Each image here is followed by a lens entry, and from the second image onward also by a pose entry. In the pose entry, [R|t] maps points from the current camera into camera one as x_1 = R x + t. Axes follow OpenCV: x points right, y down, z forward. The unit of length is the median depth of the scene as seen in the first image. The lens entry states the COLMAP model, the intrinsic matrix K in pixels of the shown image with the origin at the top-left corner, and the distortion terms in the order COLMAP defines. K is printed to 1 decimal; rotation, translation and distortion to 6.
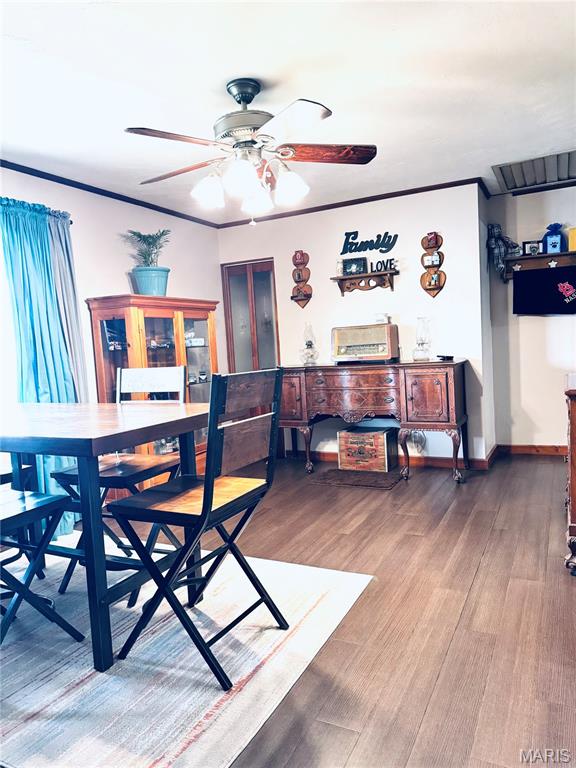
lens RADIAL K [[539.5, 0, 287.4], [0, 539.5, 385.8], [0, 0, 1]] dist [0.042402, -0.038994]
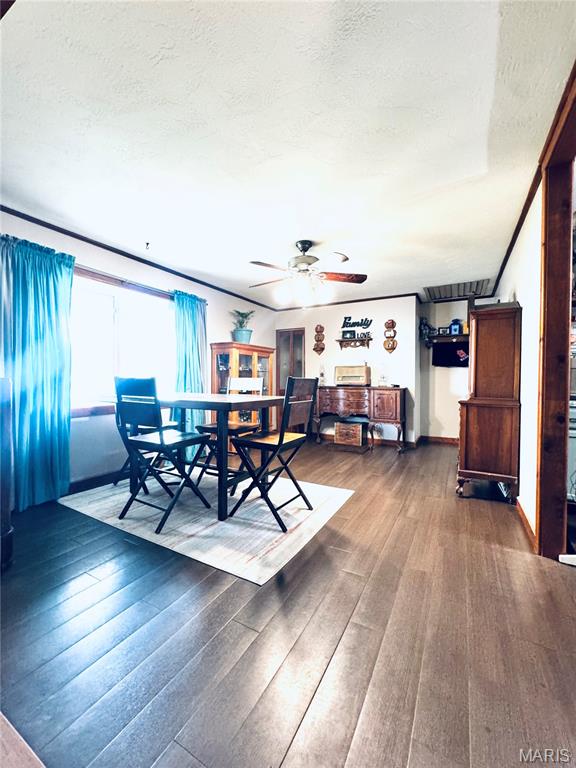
lens RADIAL K [[305.2, 0, 291.1], [0, 305.2, 380.7], [0, 0, 1]] dist [-0.003497, 0.000707]
pose [[0.997334, 0.062668, -0.037390, -0.040478], [-0.065037, 0.995702, -0.065932, 0.034178], [0.033097, 0.068188, 0.997123, -0.089357]]
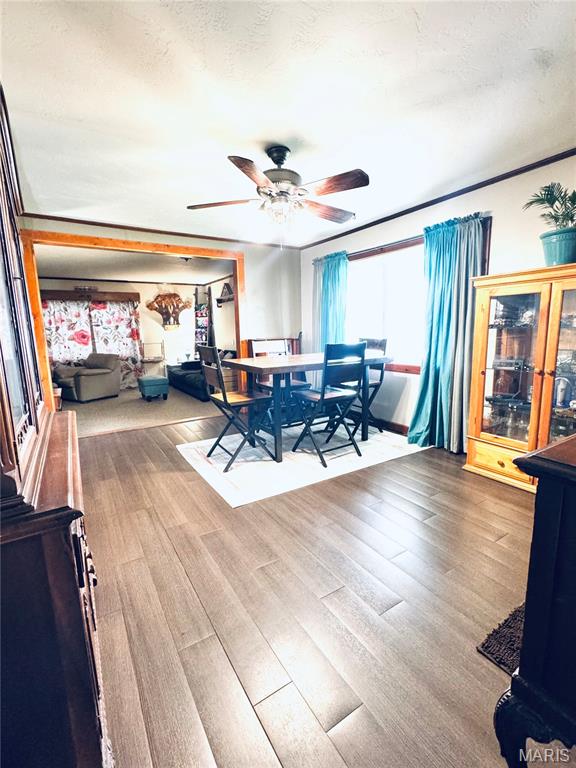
lens RADIAL K [[347.1, 0, 295.5], [0, 347.1, 383.7], [0, 0, 1]] dist [0.003054, 0.000647]
pose [[-0.499100, 0.204057, -0.842176, 0.571315], [-0.014608, 0.969759, 0.243628, -0.135784], [0.866421, 0.133897, -0.481026, 1.137114]]
